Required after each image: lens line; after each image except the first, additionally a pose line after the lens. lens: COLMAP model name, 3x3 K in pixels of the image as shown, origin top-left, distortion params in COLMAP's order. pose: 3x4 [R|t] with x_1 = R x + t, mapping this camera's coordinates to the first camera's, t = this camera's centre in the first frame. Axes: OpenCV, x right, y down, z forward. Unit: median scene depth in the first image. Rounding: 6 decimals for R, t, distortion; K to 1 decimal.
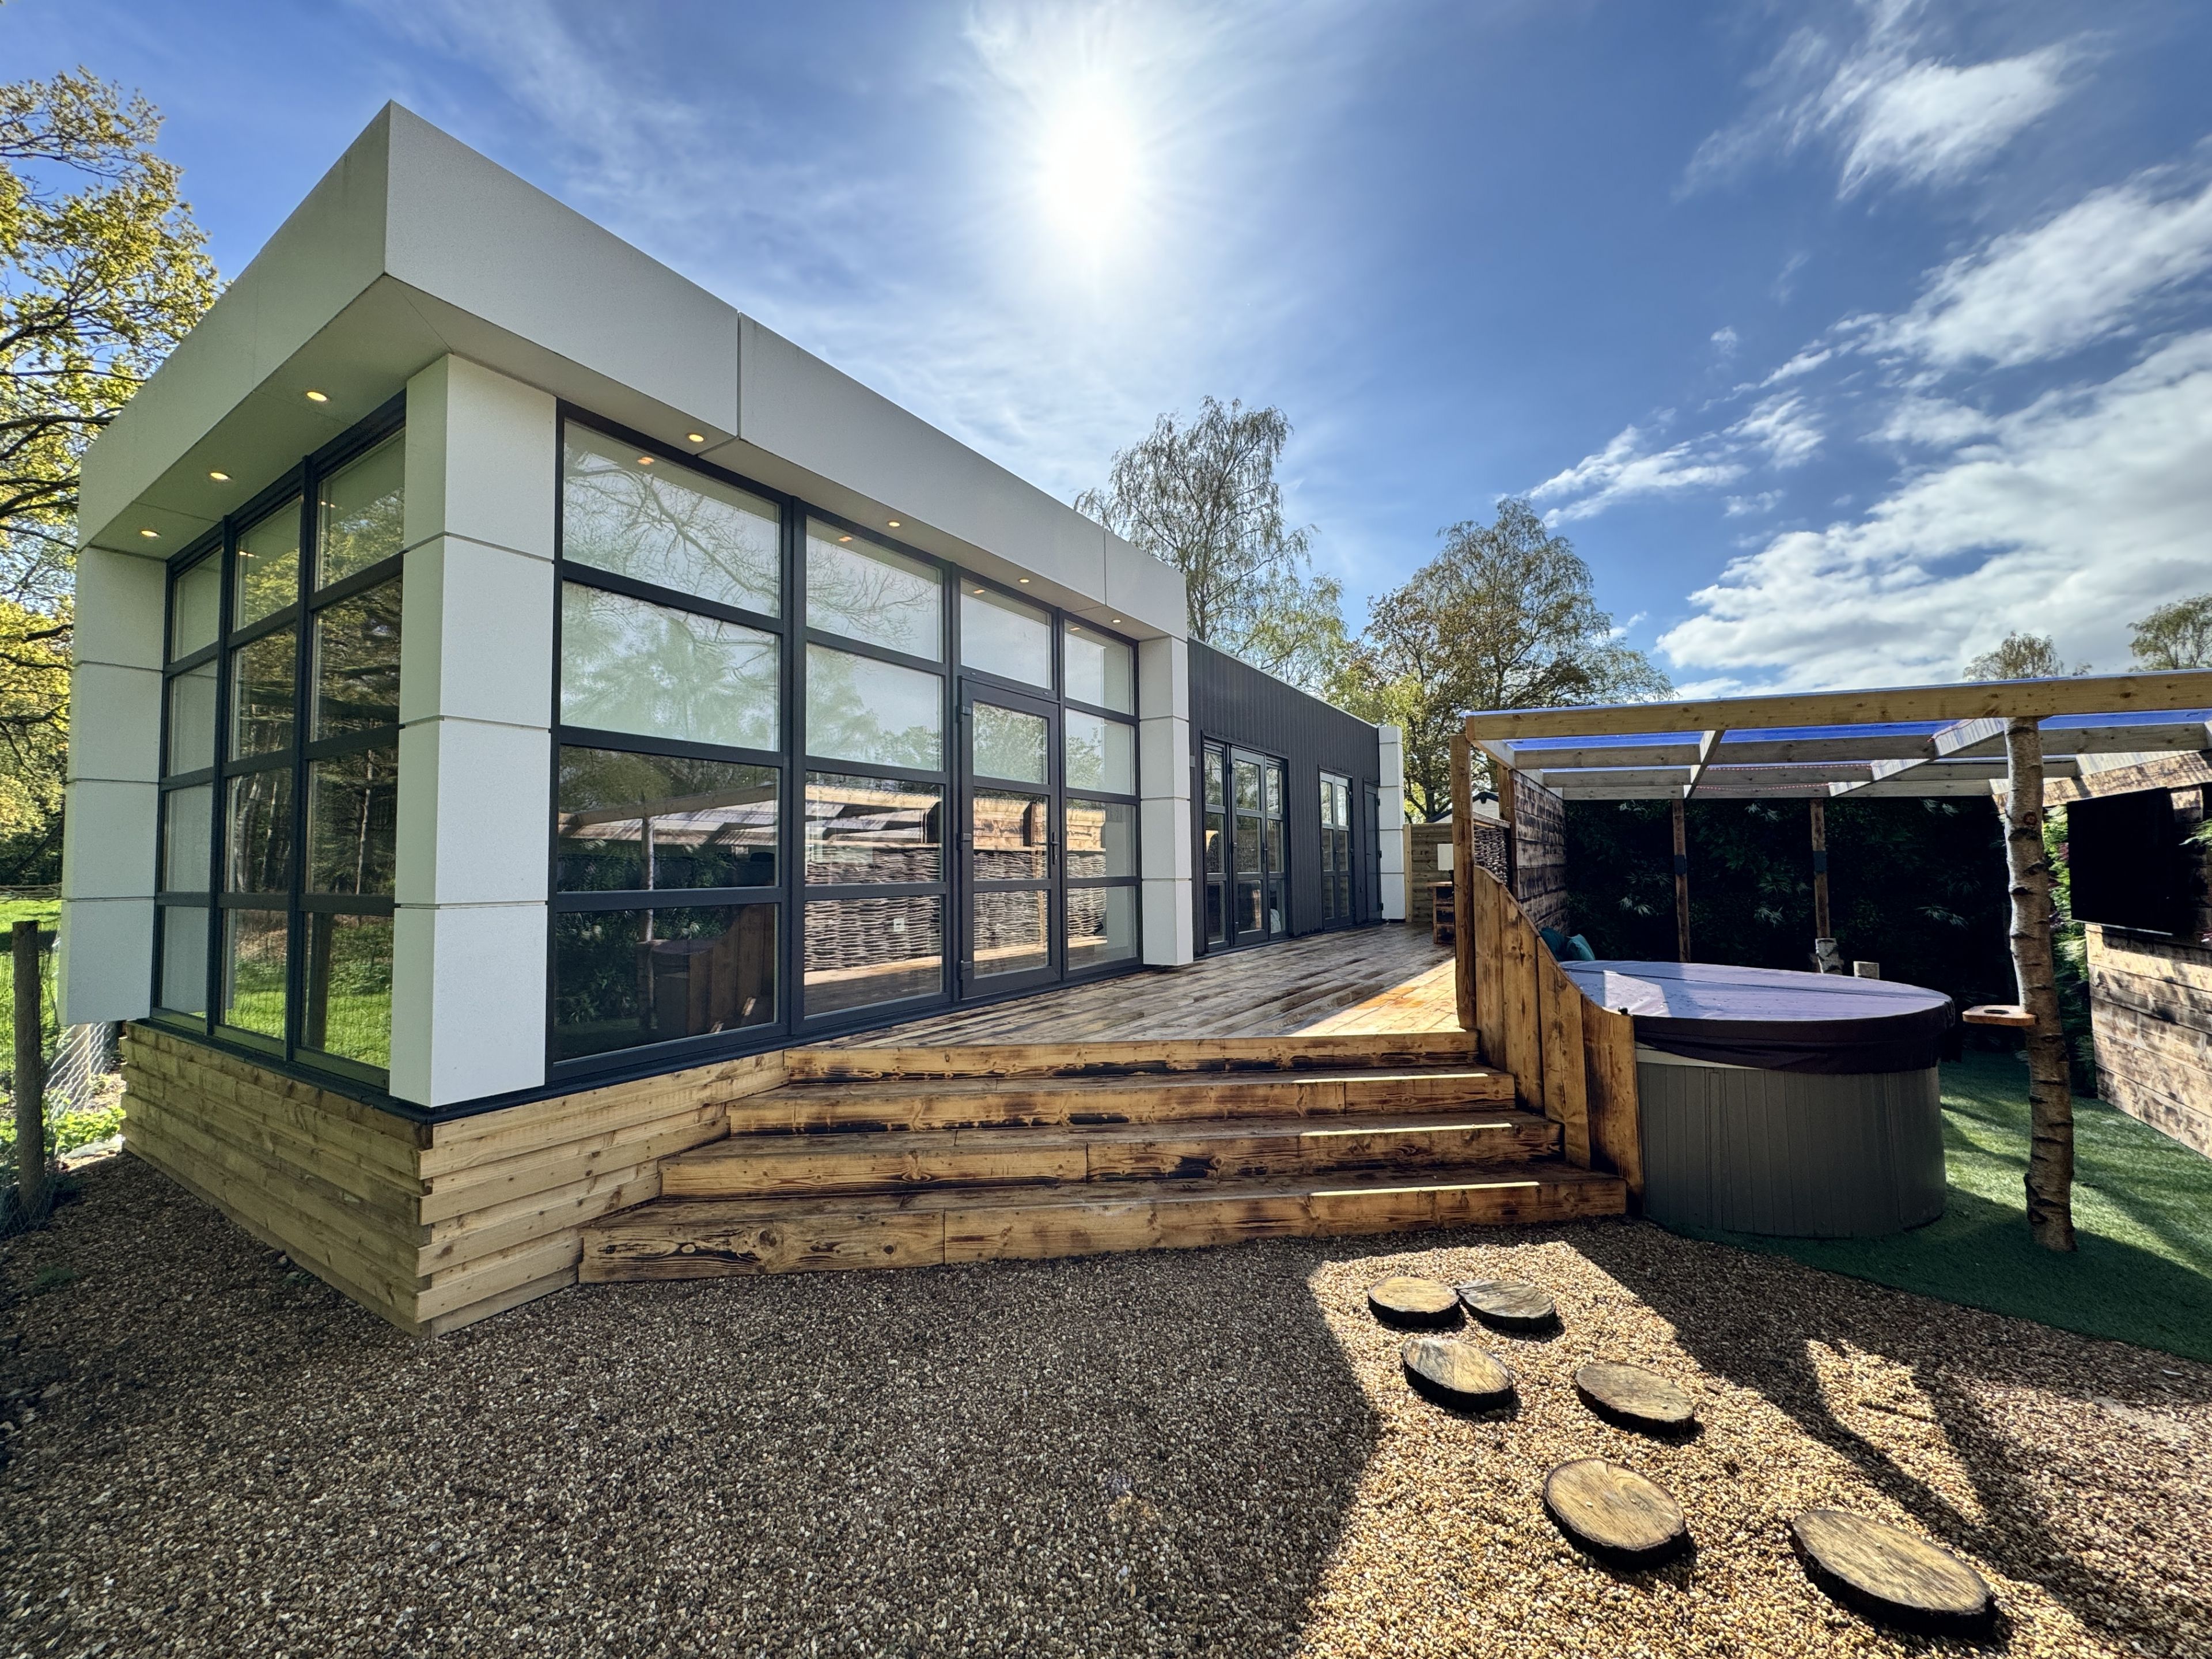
lens RADIAL K [[877.0, 0, 1105.7], [0, 877.0, 830.0], [0, 0, 1]] dist [0.001121, 0.000071]
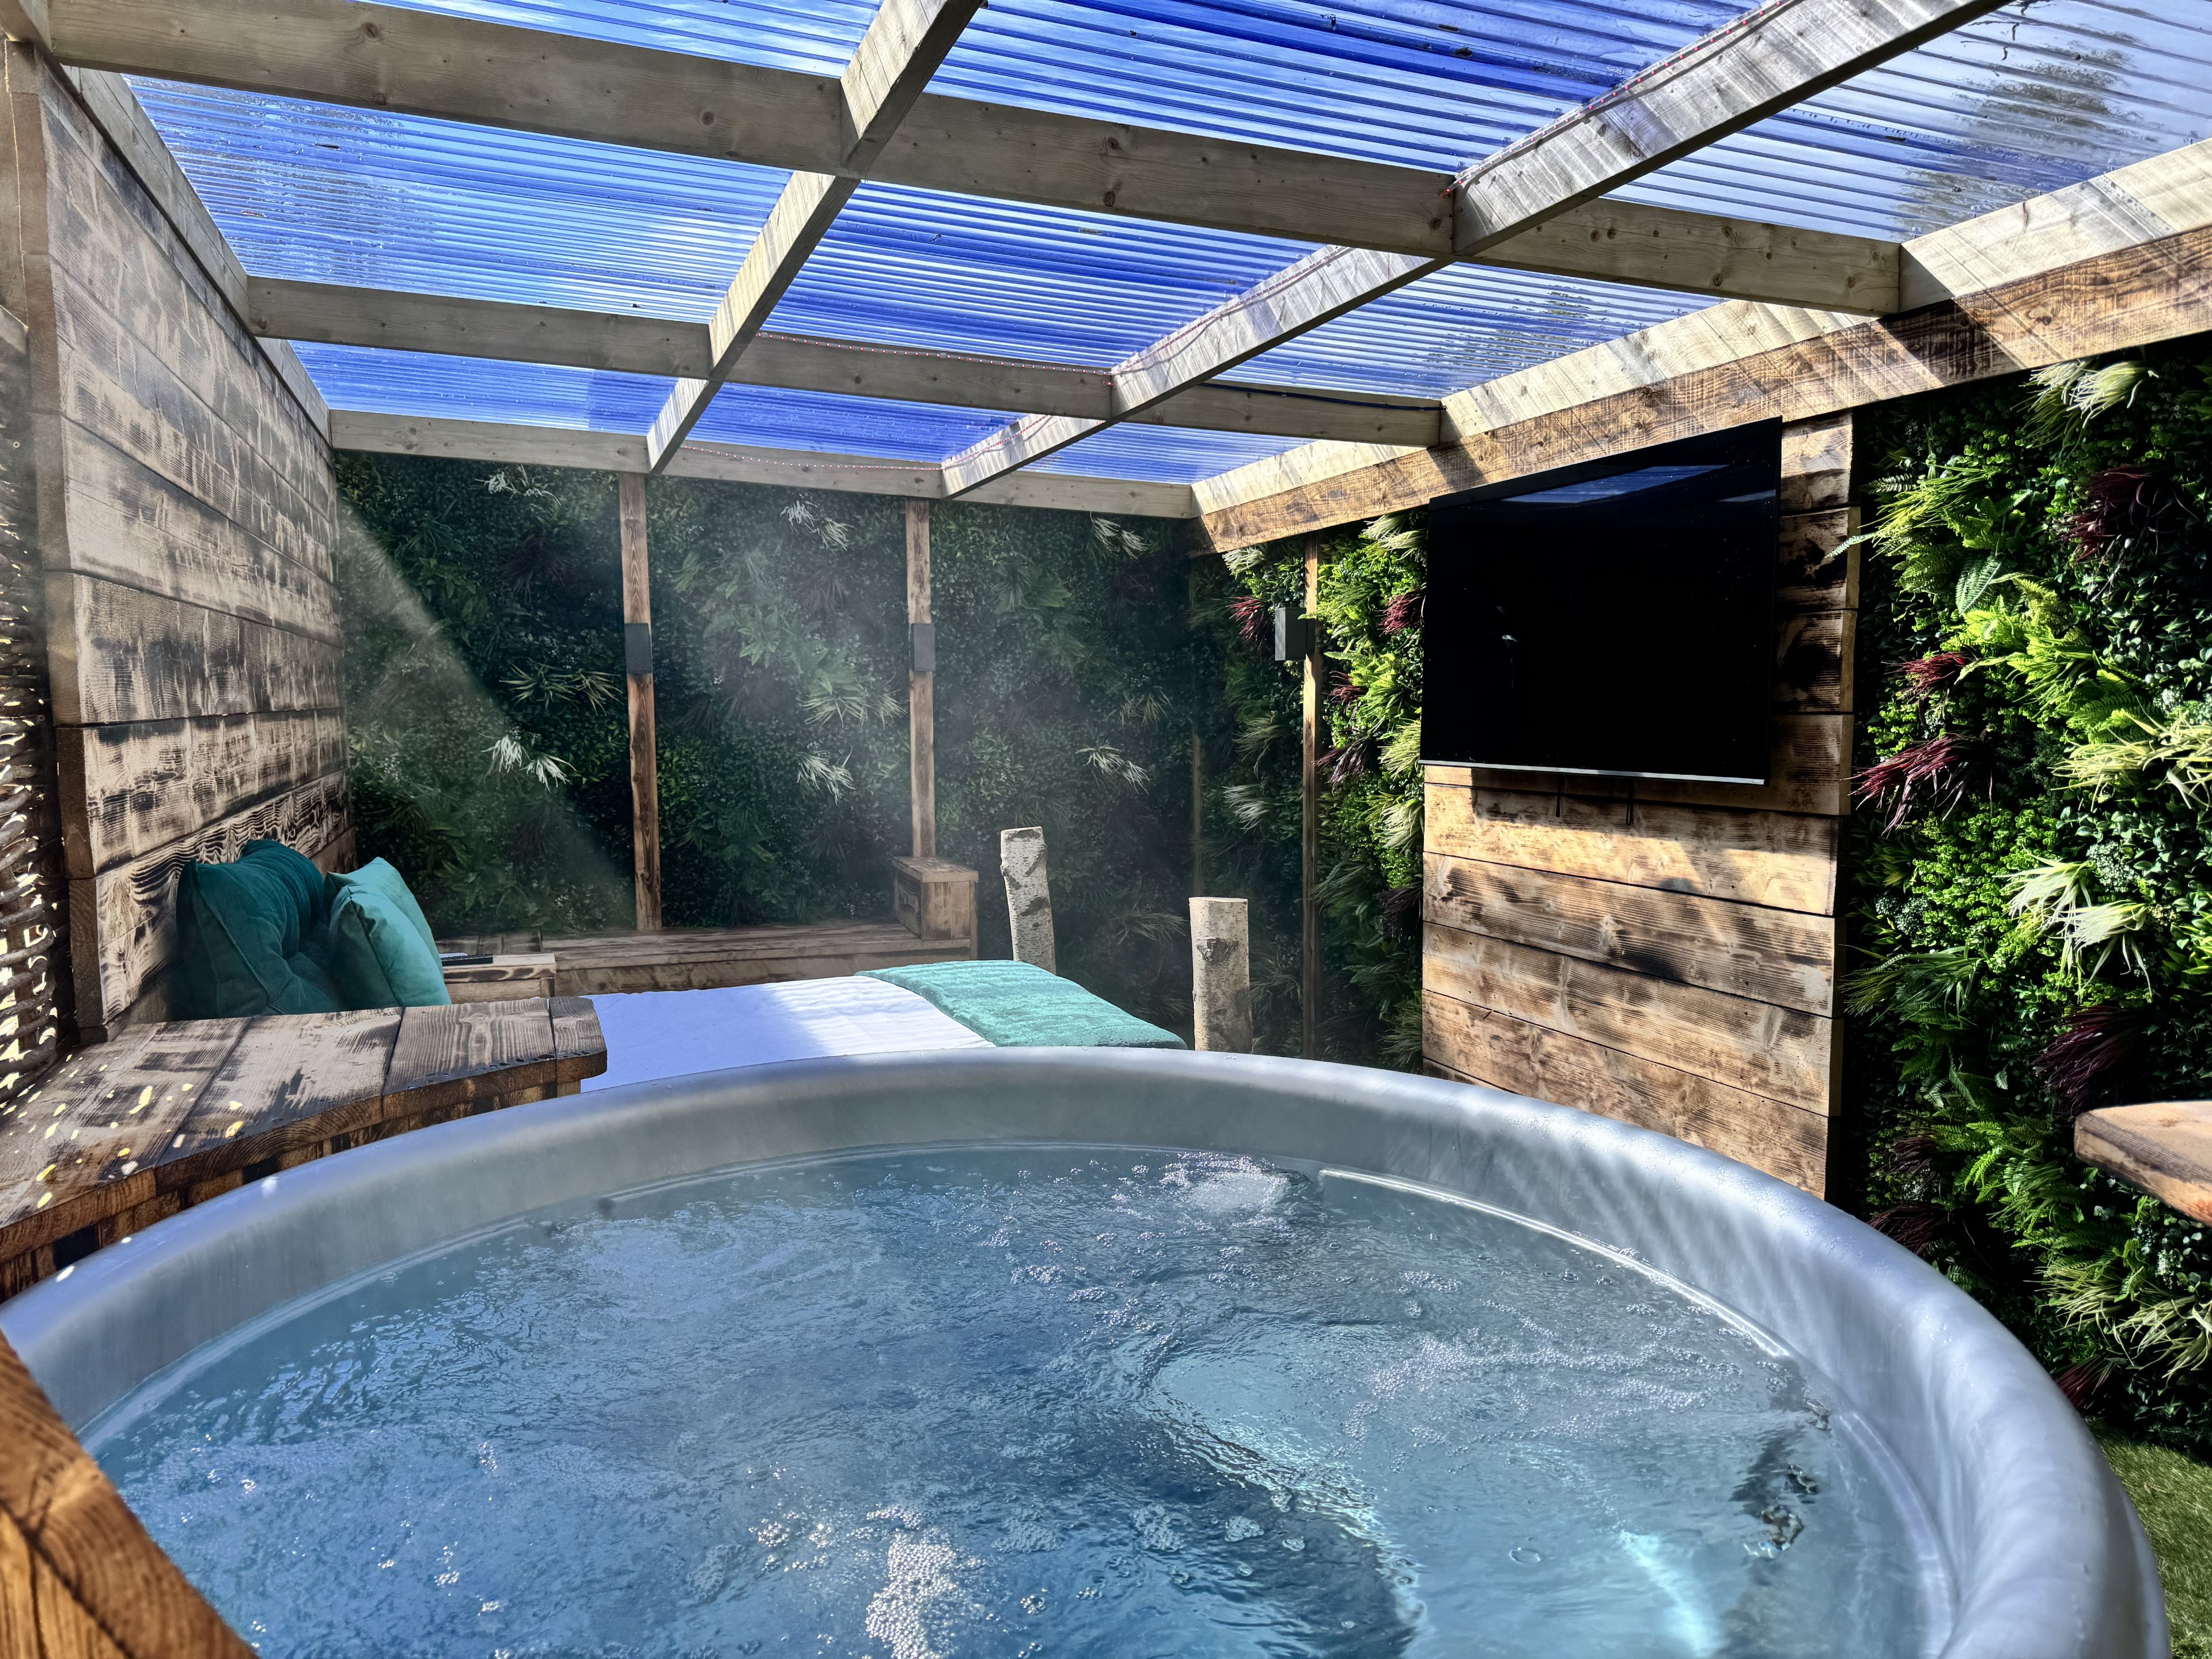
lens RADIAL K [[1553.9, 0, 1105.1], [0, 1553.9, 848.5], [0, 0, 1]] dist [0.038920, -0.008909]
pose [[0.604427, -0.065326, 0.793977, 0.365363], [-0.038577, 0.993063, 0.111074, 0.066692], [-0.795726, -0.097765, 0.597714, 0.667016]]
